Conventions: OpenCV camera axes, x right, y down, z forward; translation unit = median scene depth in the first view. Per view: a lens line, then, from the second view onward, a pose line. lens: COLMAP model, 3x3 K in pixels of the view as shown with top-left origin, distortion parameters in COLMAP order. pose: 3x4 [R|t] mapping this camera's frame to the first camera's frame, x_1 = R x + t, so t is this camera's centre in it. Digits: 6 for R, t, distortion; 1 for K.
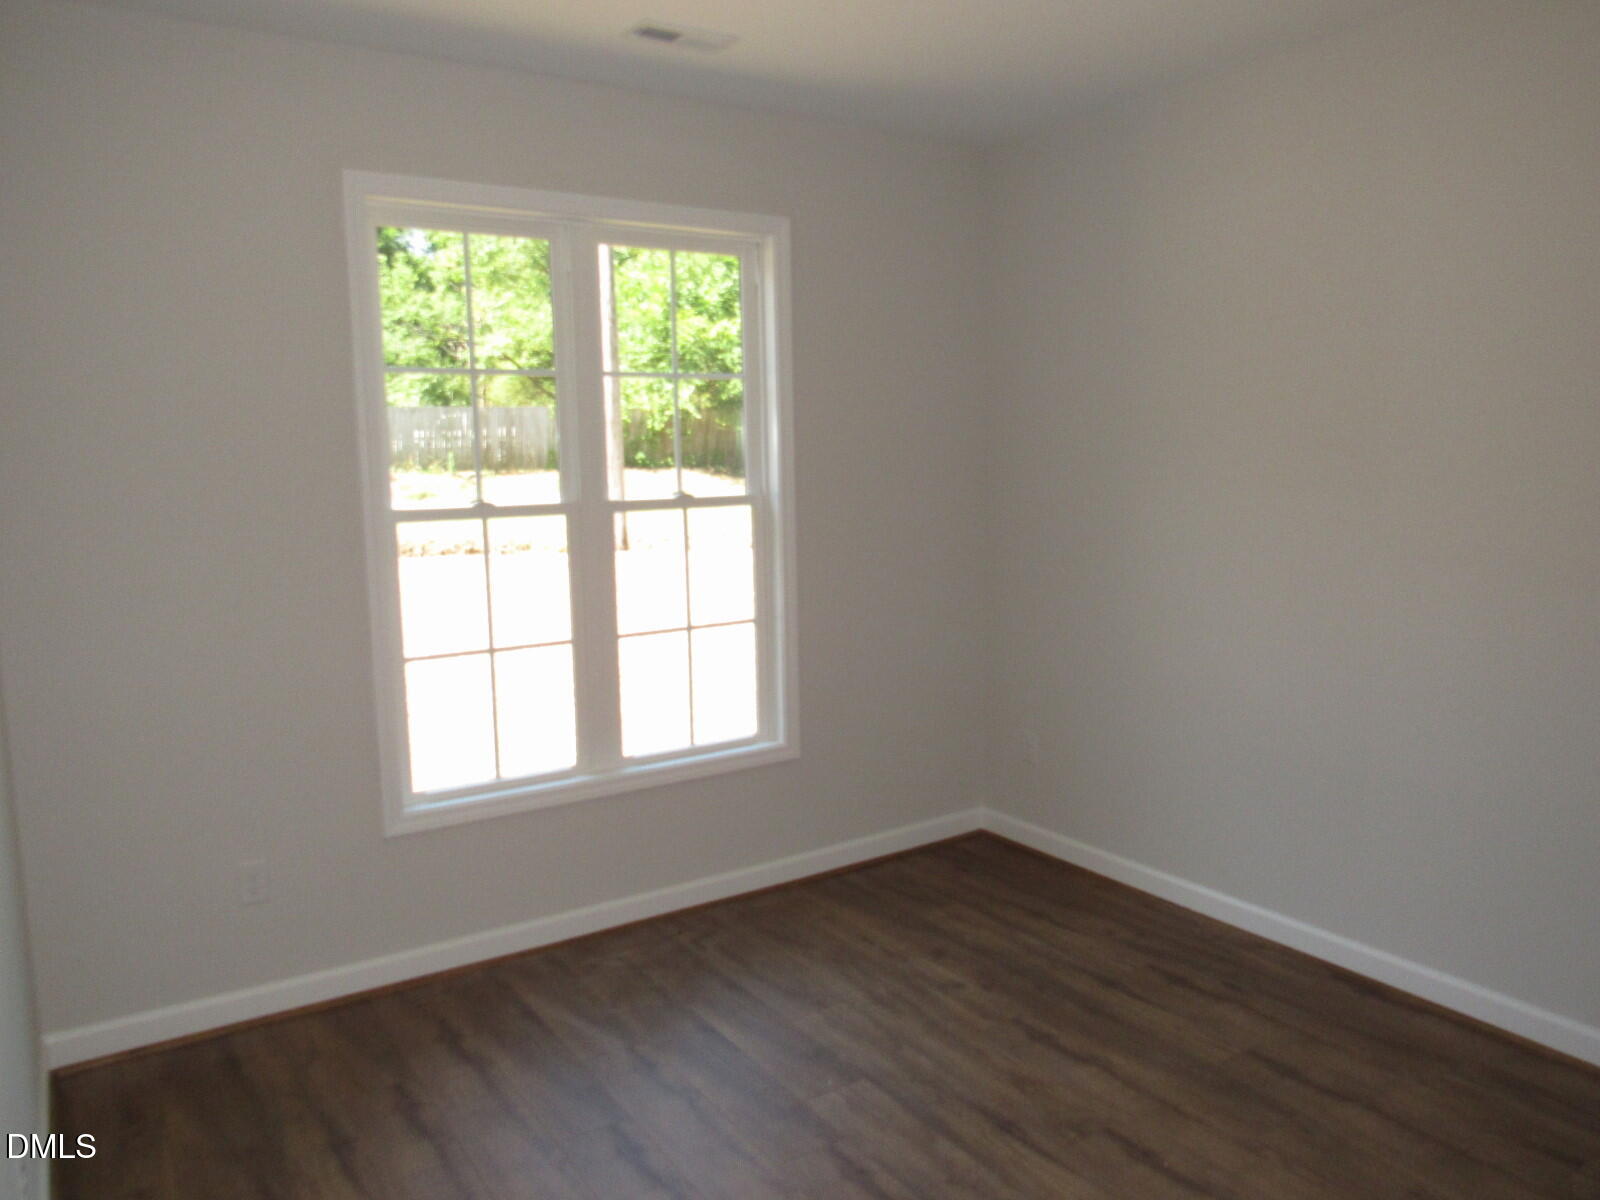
lens RADIAL K [[1157.4, 0, 800.0], [0, 1157.4, 600.0], [0, 0, 1]] dist [-0.125182, -0.000281]
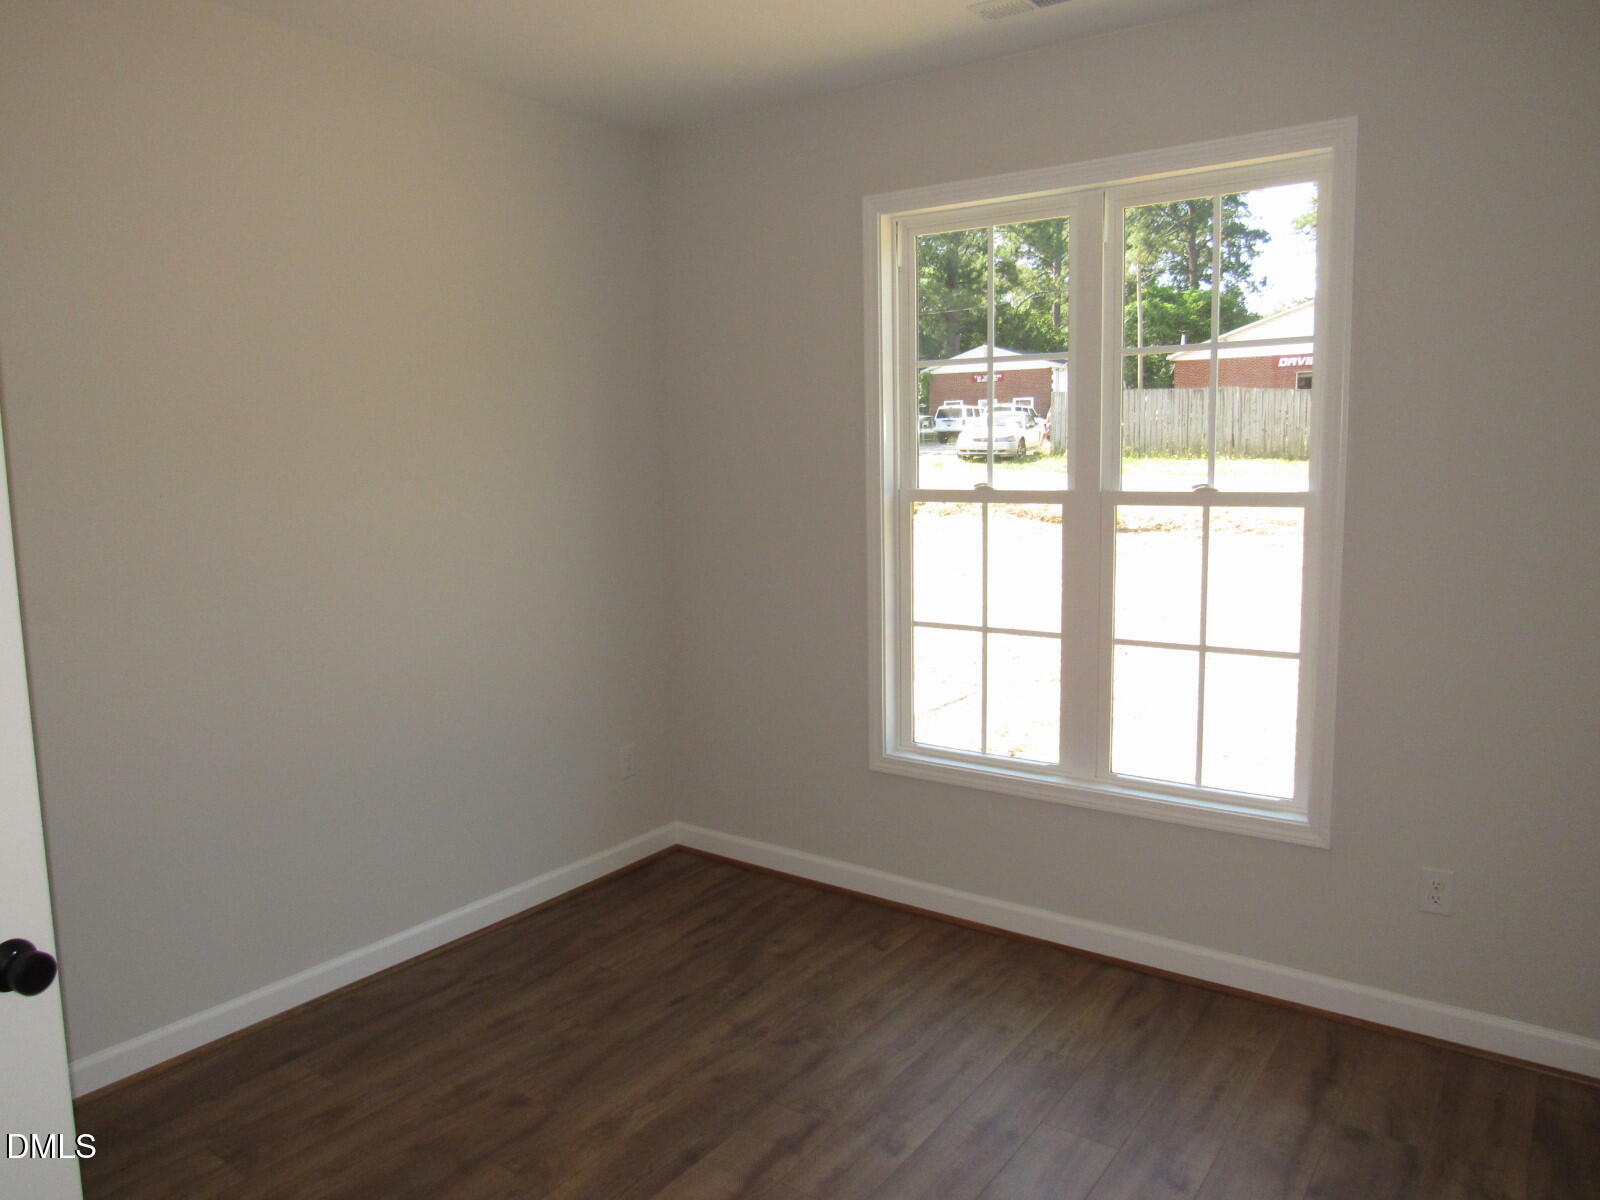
lens RADIAL K [[1163.1, 0, 800.0], [0, 1163.1, 600.0], [0, 0, 1]] dist [0.001786, -0.000298]
pose [[0.342588, 0.137789, -0.929326, 0.609794], [-0.111387, 0.988166, 0.105451, -0.070227], [0.932859, 0.067388, 0.353882, 0.432962]]
